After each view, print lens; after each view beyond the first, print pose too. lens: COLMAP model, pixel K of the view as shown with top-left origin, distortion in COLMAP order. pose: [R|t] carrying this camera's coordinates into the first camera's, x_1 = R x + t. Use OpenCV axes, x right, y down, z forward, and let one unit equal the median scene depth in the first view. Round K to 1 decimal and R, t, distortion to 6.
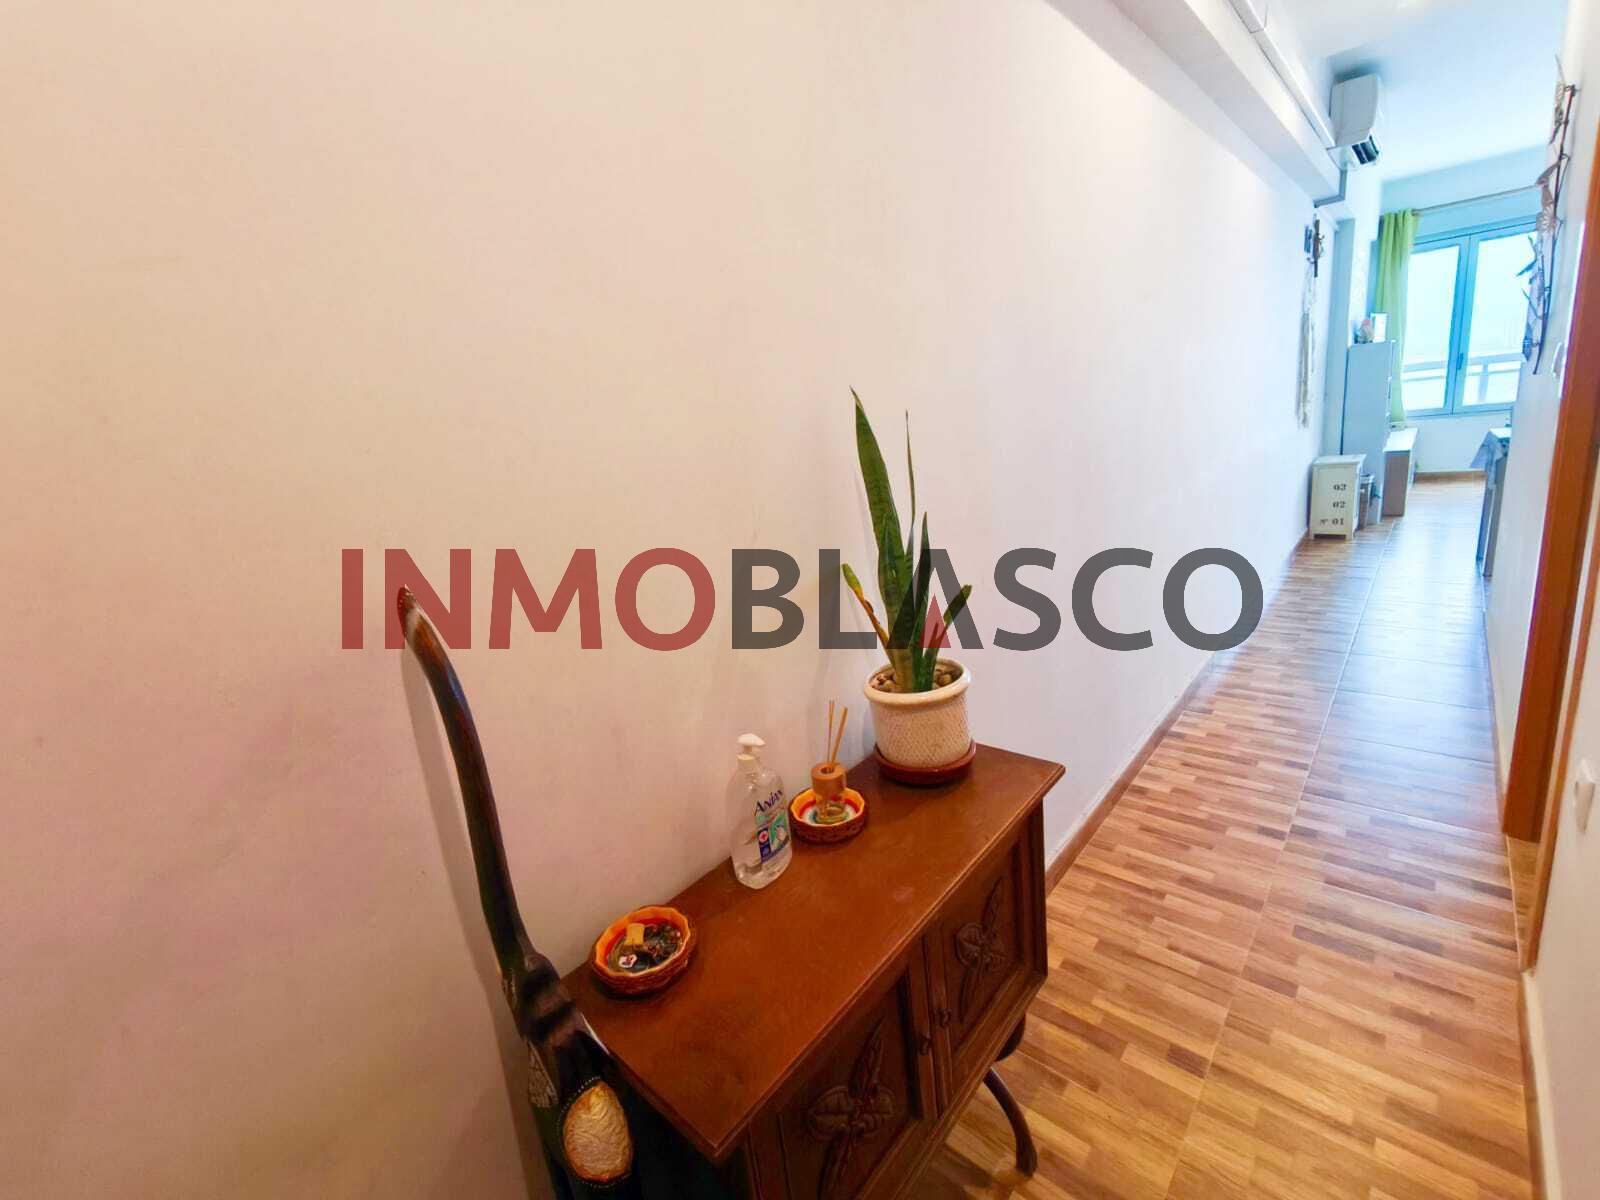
lens RADIAL K [[680.4, 0, 787.5], [0, 680.4, 594.2], [0, 0, 1]] dist [-0.000292, 0.000111]
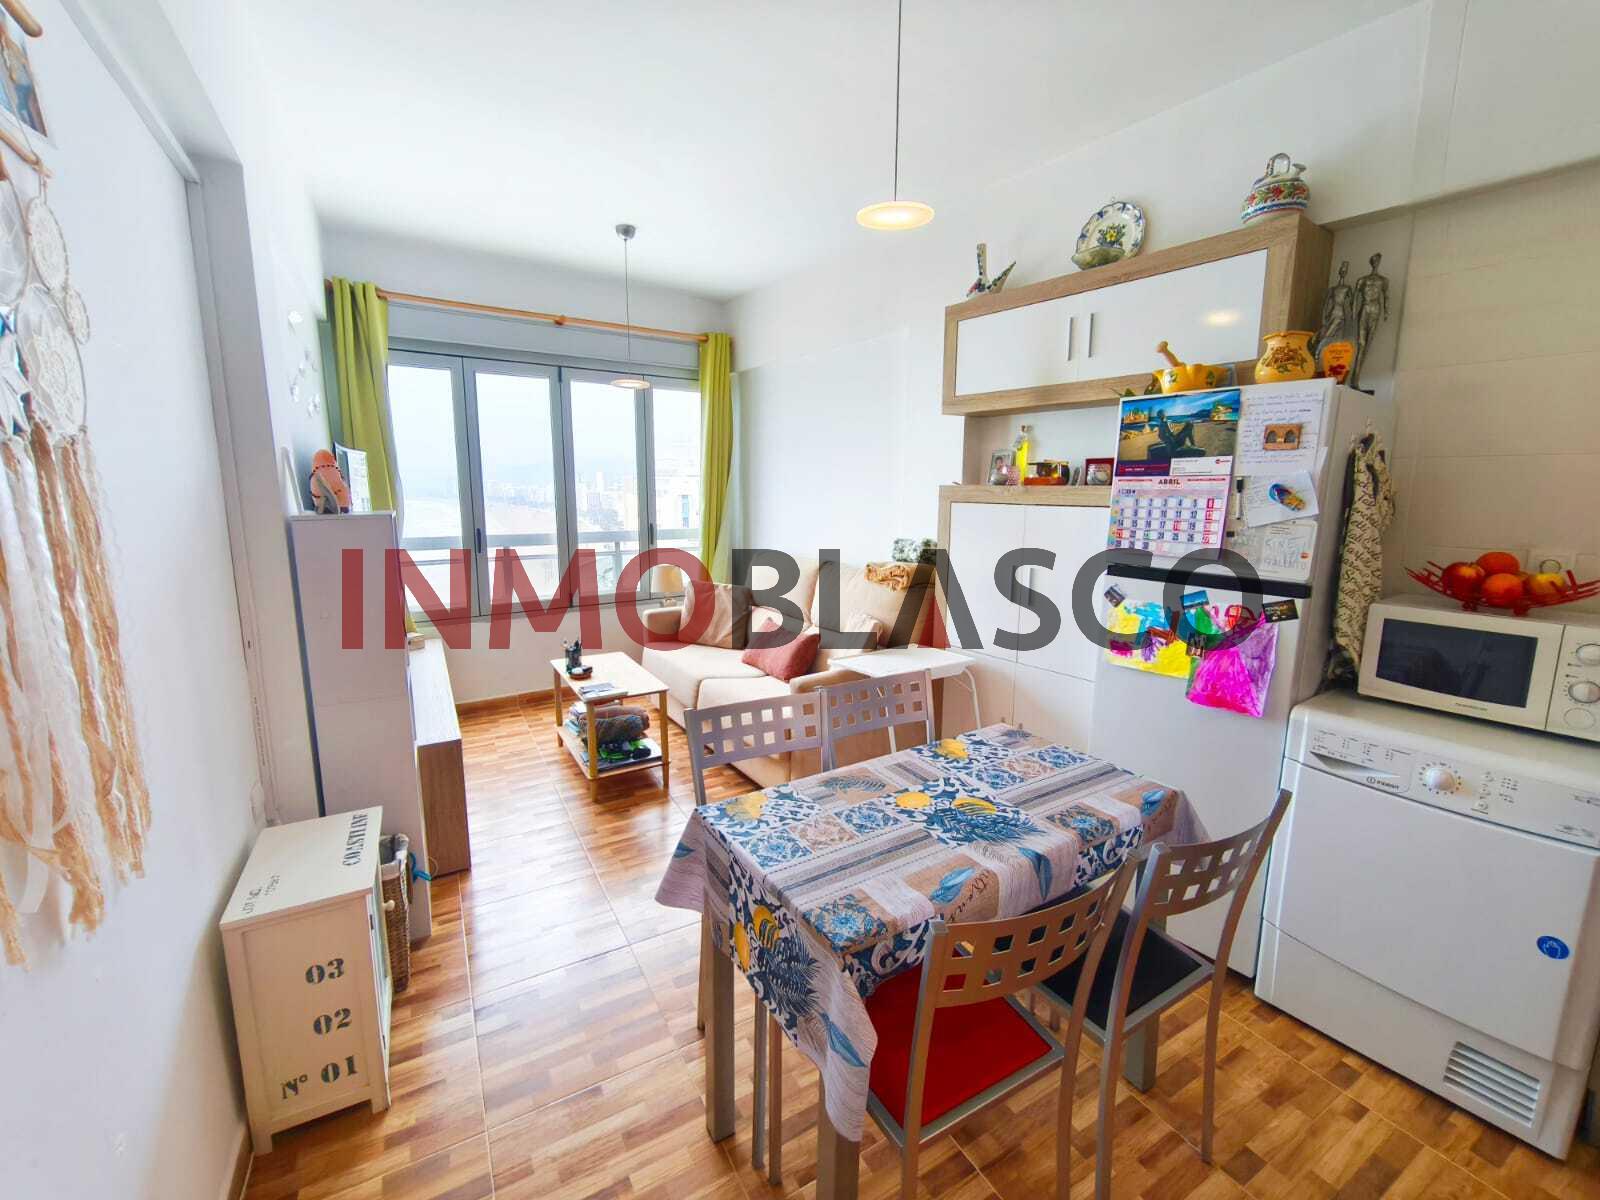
lens RADIAL K [[663.1, 0, 800.0], [0, 663.1, 600.0], [0, 0, 1]] dist [0.009777, -0.000120]
pose [[0.298756, -0.032532, 0.953775, 0.770414], [0.191024, 0.981231, -0.026366, -0.352973], [-0.935016, 0.190071, 0.299363, 0.879936]]
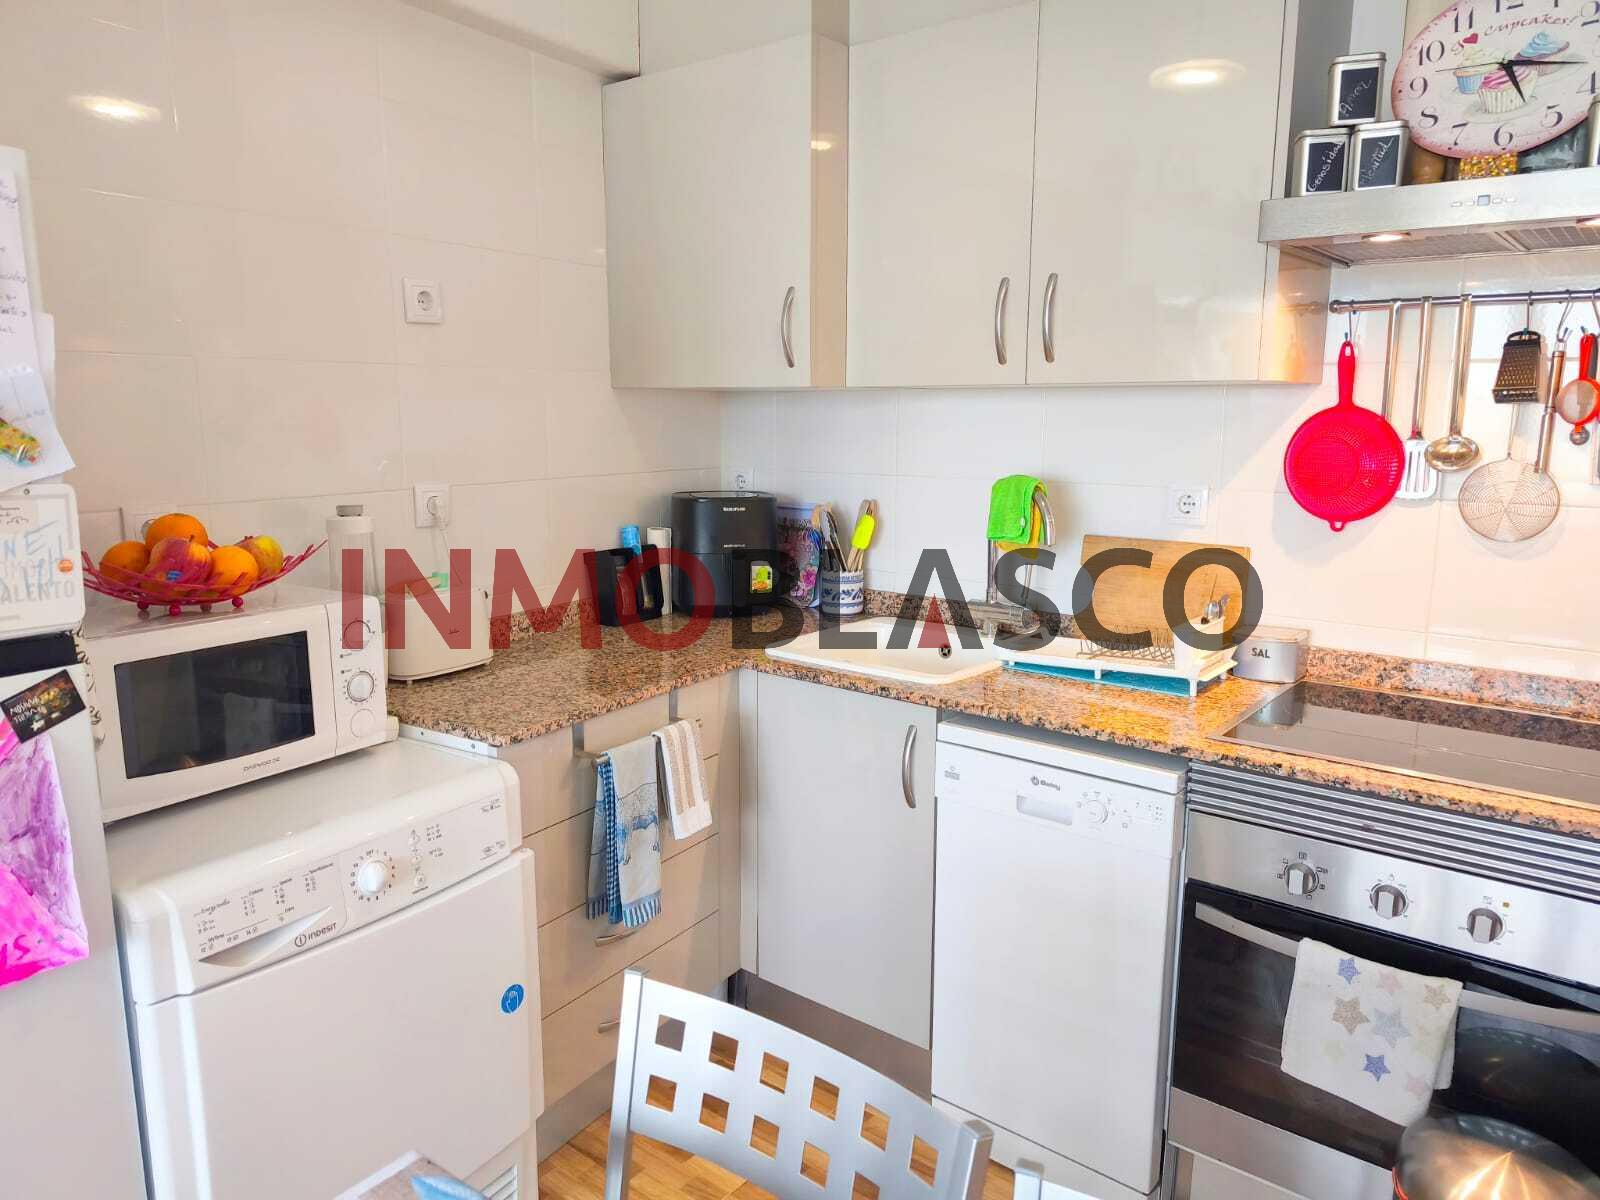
lens RADIAL K [[1084.0, 0, 792.2], [0, 1084.0, 588.0], [0, 0, 1]] dist [0.008228, -0.002850]
pose [[-0.991042, 0.130978, -0.026096, 1.109905], [0.108932, 0.905804, 0.409454, -0.431599], [0.077267, 0.402944, -0.911957, 1.000640]]
